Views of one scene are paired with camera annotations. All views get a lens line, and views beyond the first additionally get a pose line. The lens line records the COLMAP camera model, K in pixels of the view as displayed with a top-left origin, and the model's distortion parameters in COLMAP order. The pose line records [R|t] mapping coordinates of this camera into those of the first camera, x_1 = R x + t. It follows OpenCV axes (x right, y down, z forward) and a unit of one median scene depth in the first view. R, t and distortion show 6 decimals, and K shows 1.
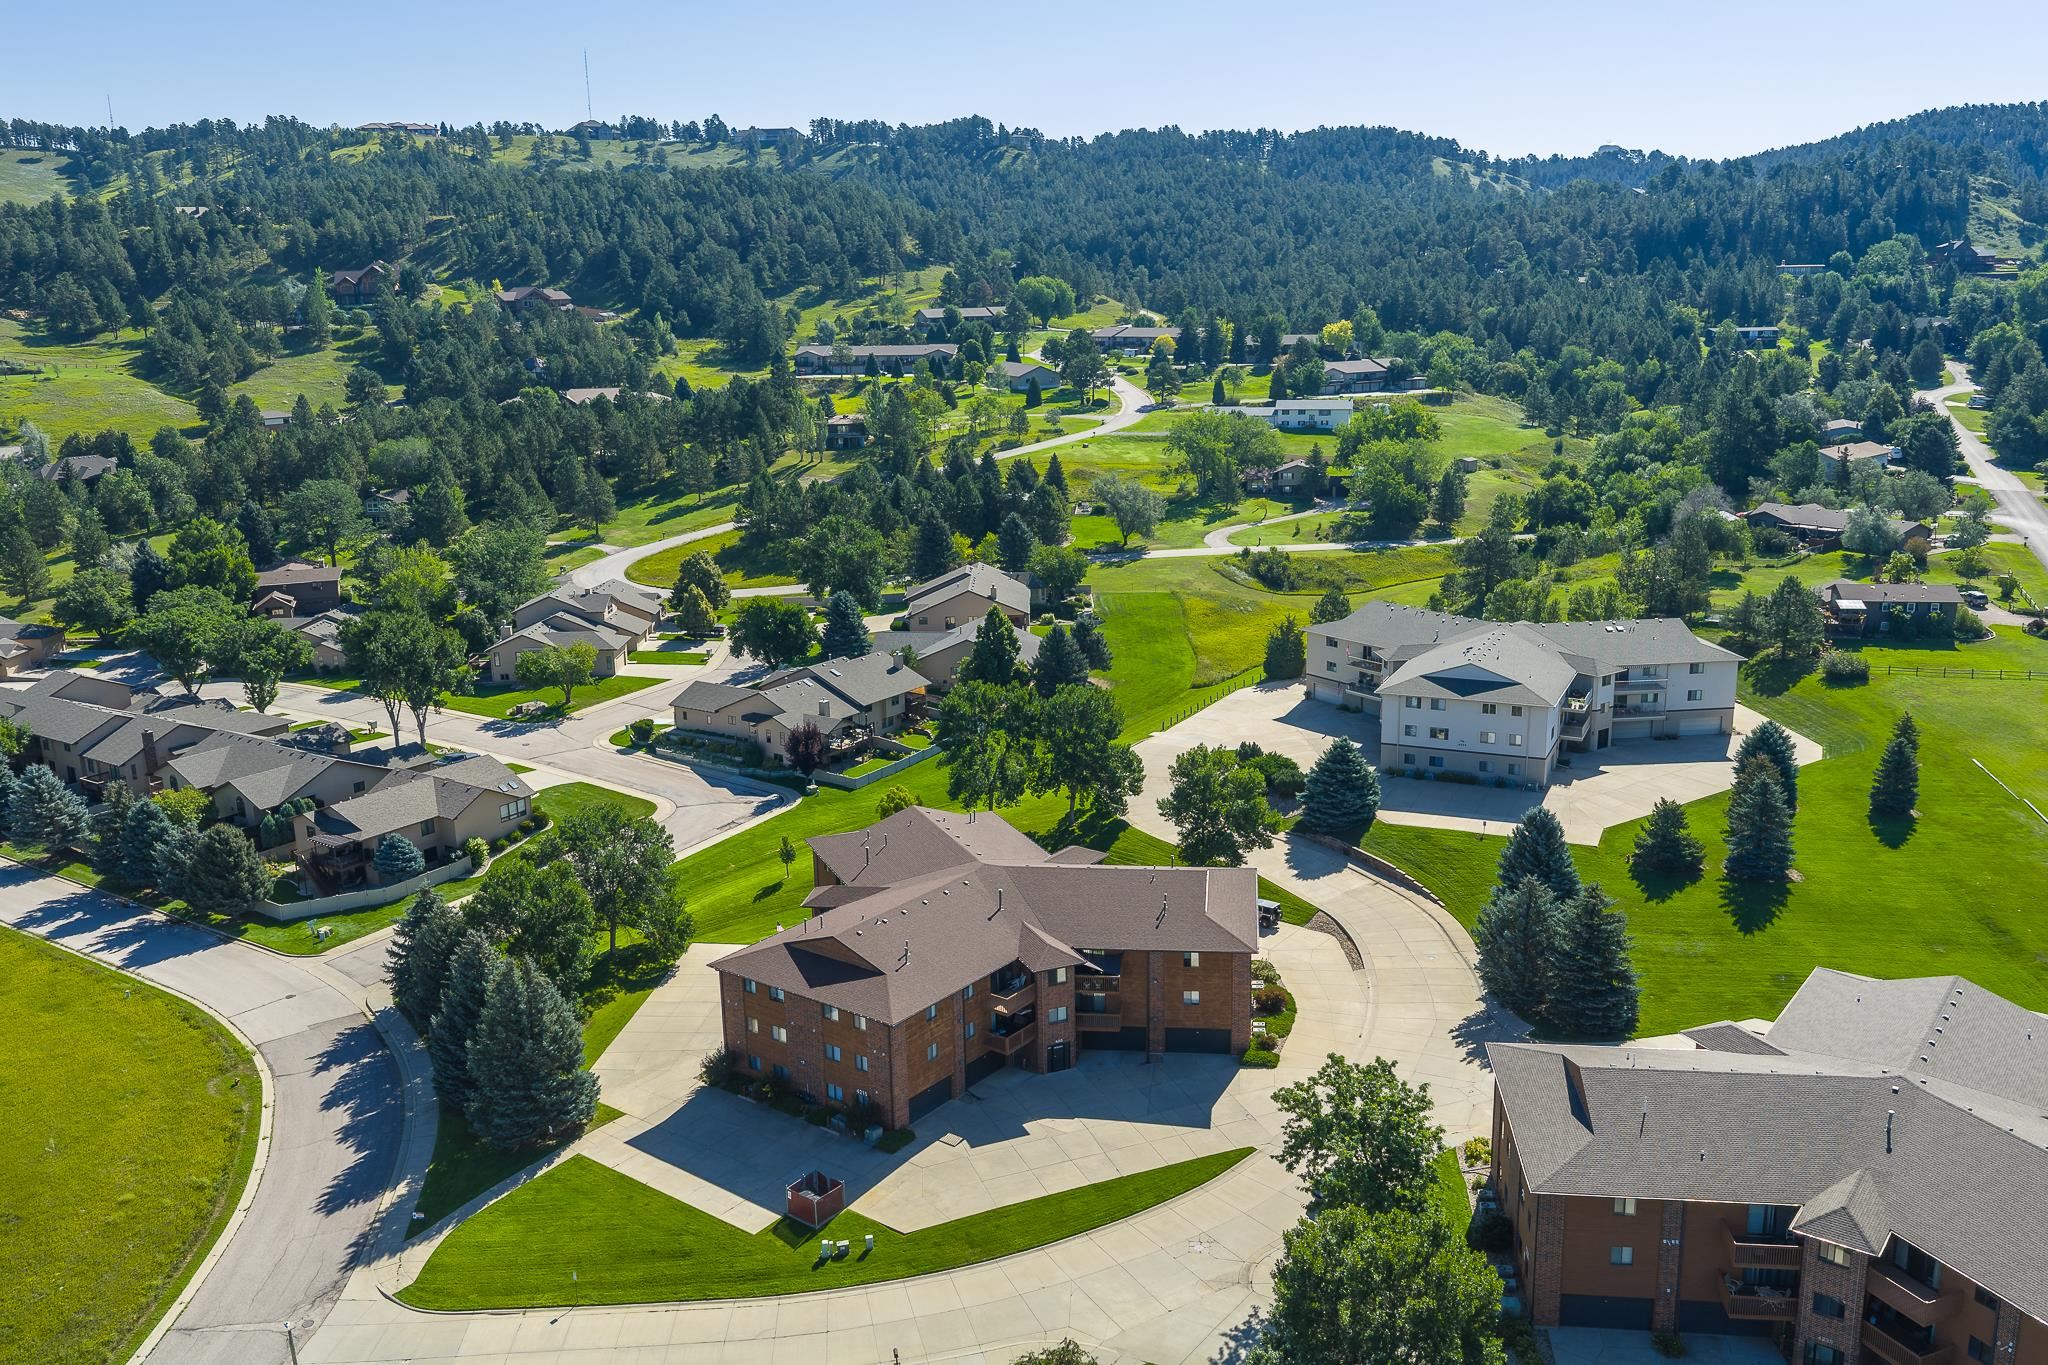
lens RADIAL K [[1719.2, 0, 1019.6], [0, 1719.2, 696.2], [0, 0, 1]] dist [0.025281, -0.038290]
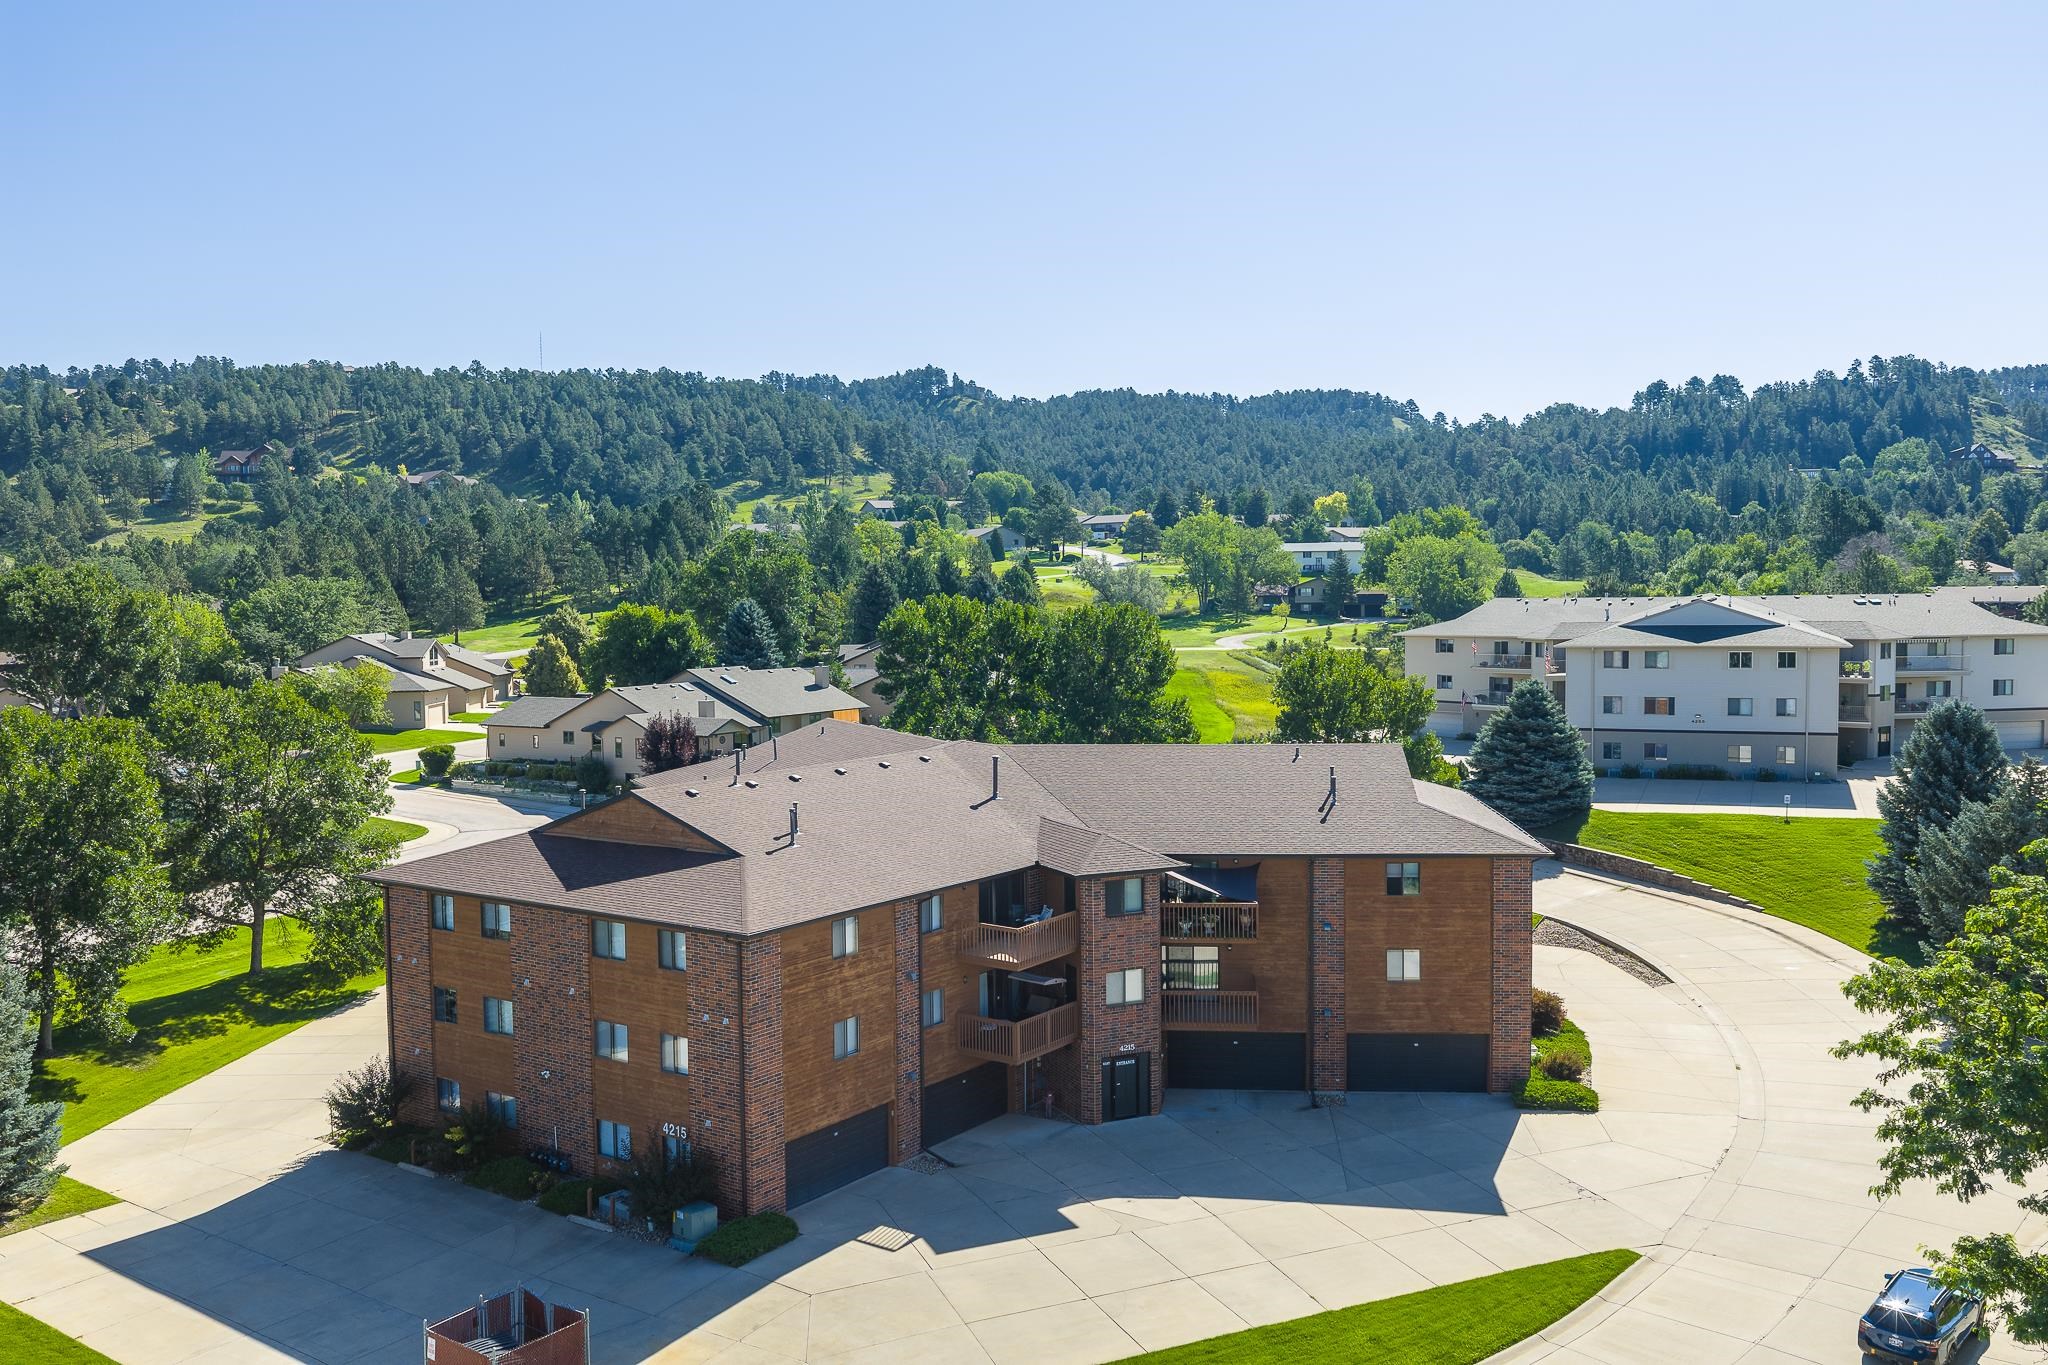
lens RADIAL K [[1719.2, 0, 1025.1], [0, 1719.2, 675.9], [0, 0, 1]] dist [0.025281, -0.038290]
pose [[0.999379, 0.009303, 0.033992, -0.004612], [-0.002622, 0.981485, -0.191522, 0.042827], [-0.035144, 0.191314, 0.980899, 0.119834]]
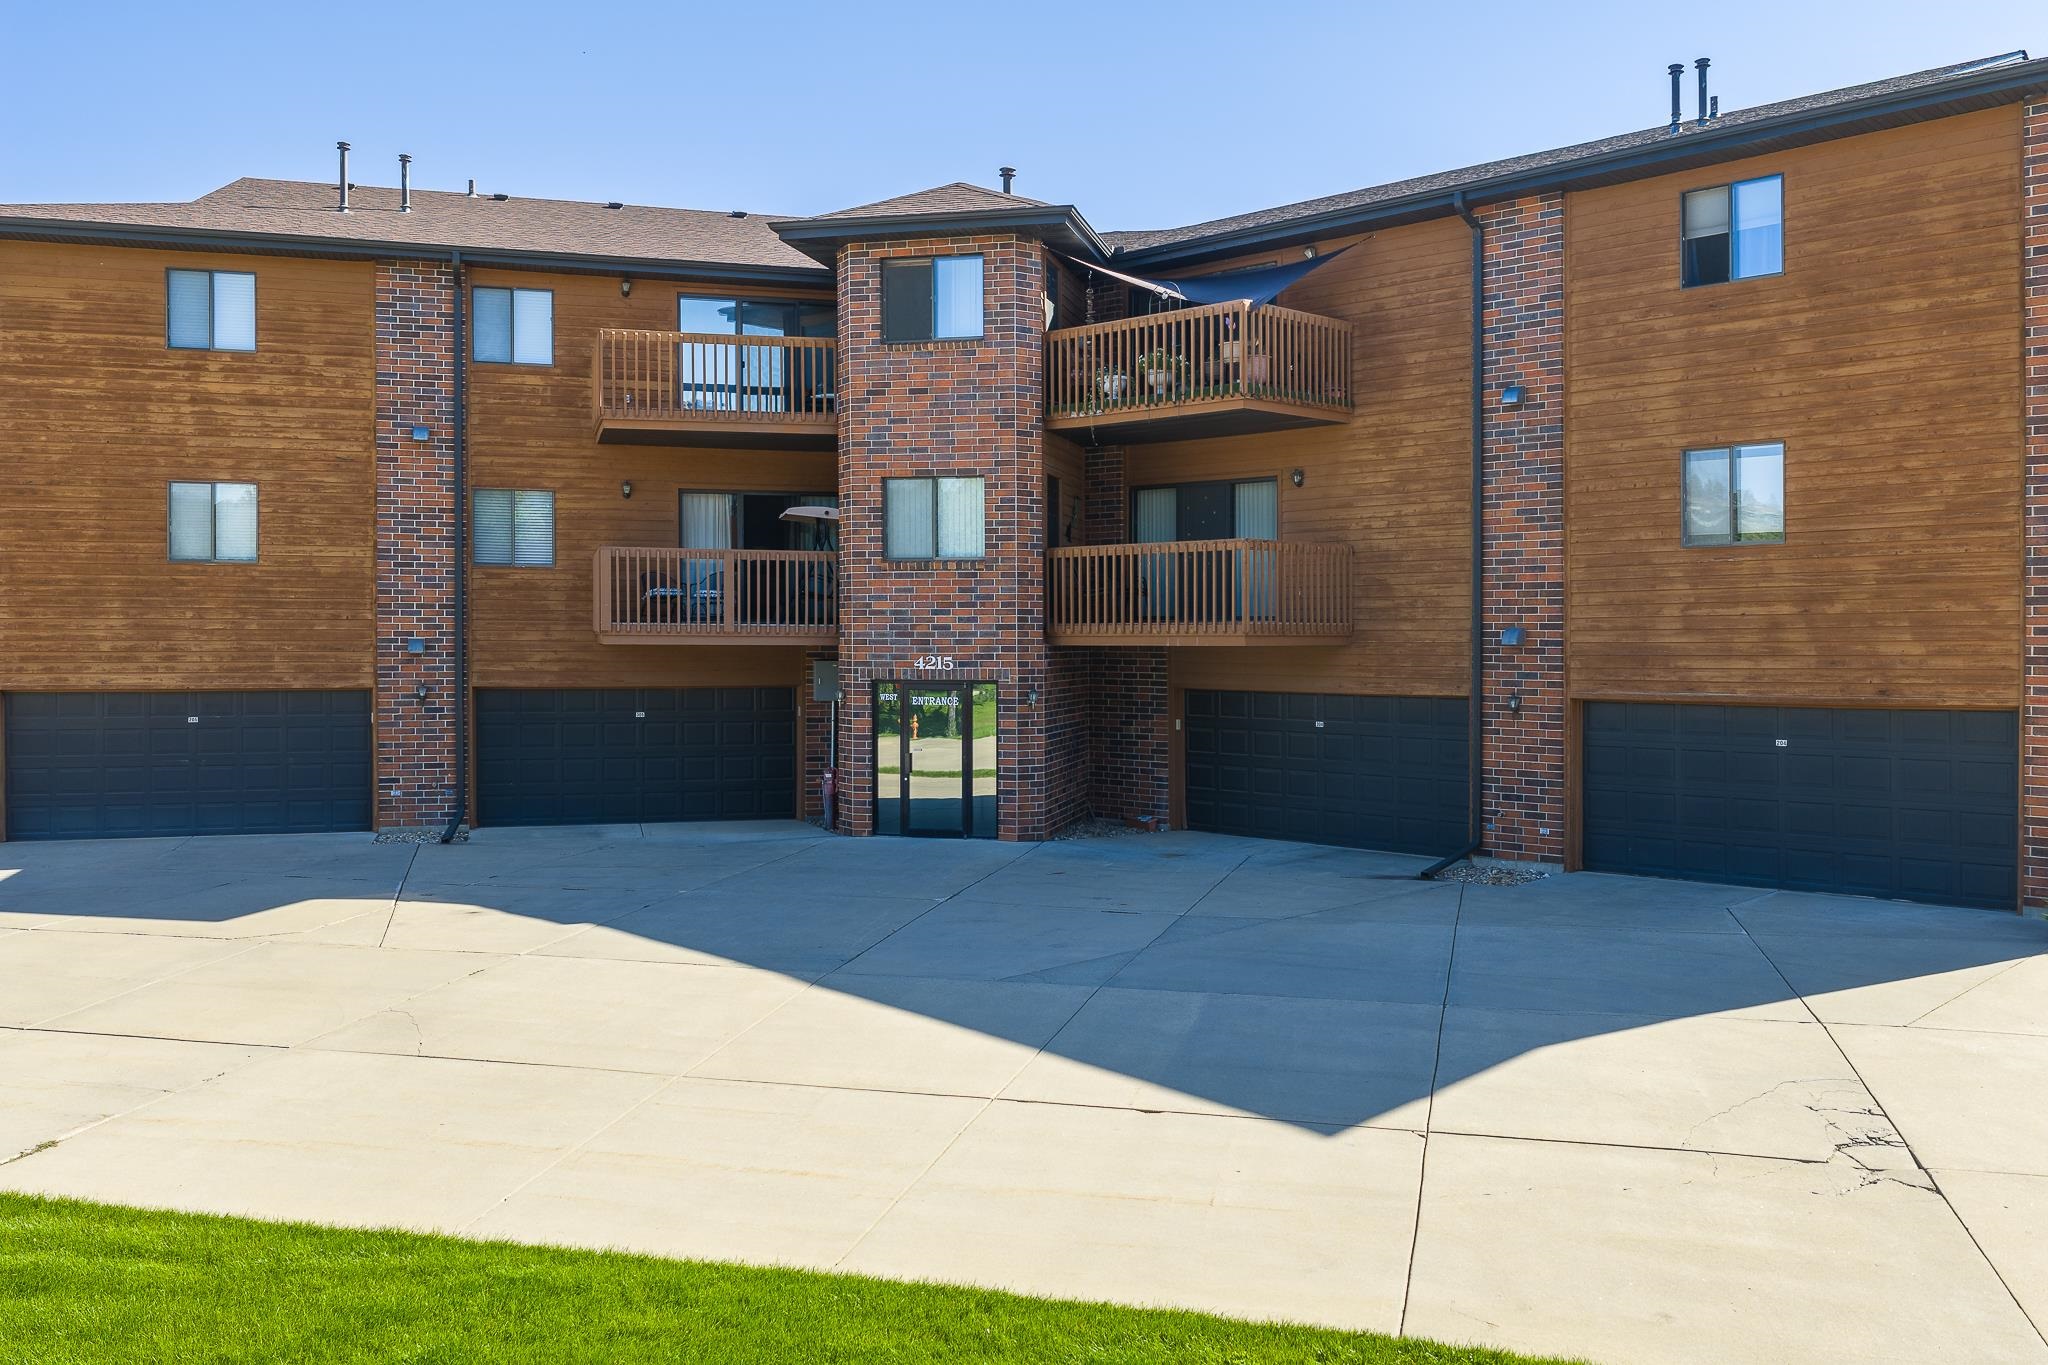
lens RADIAL K [[1719.2, 0, 1027.9], [0, 1719.2, 662.2], [0, 0, 1]] dist [0.025281, -0.038290]
pose [[0.801250, 0.029883, -0.597583, 0.032488], [-0.166525, 0.970428, -0.174752, 0.051962], [0.574690, 0.239533, 0.782532, 0.192059]]
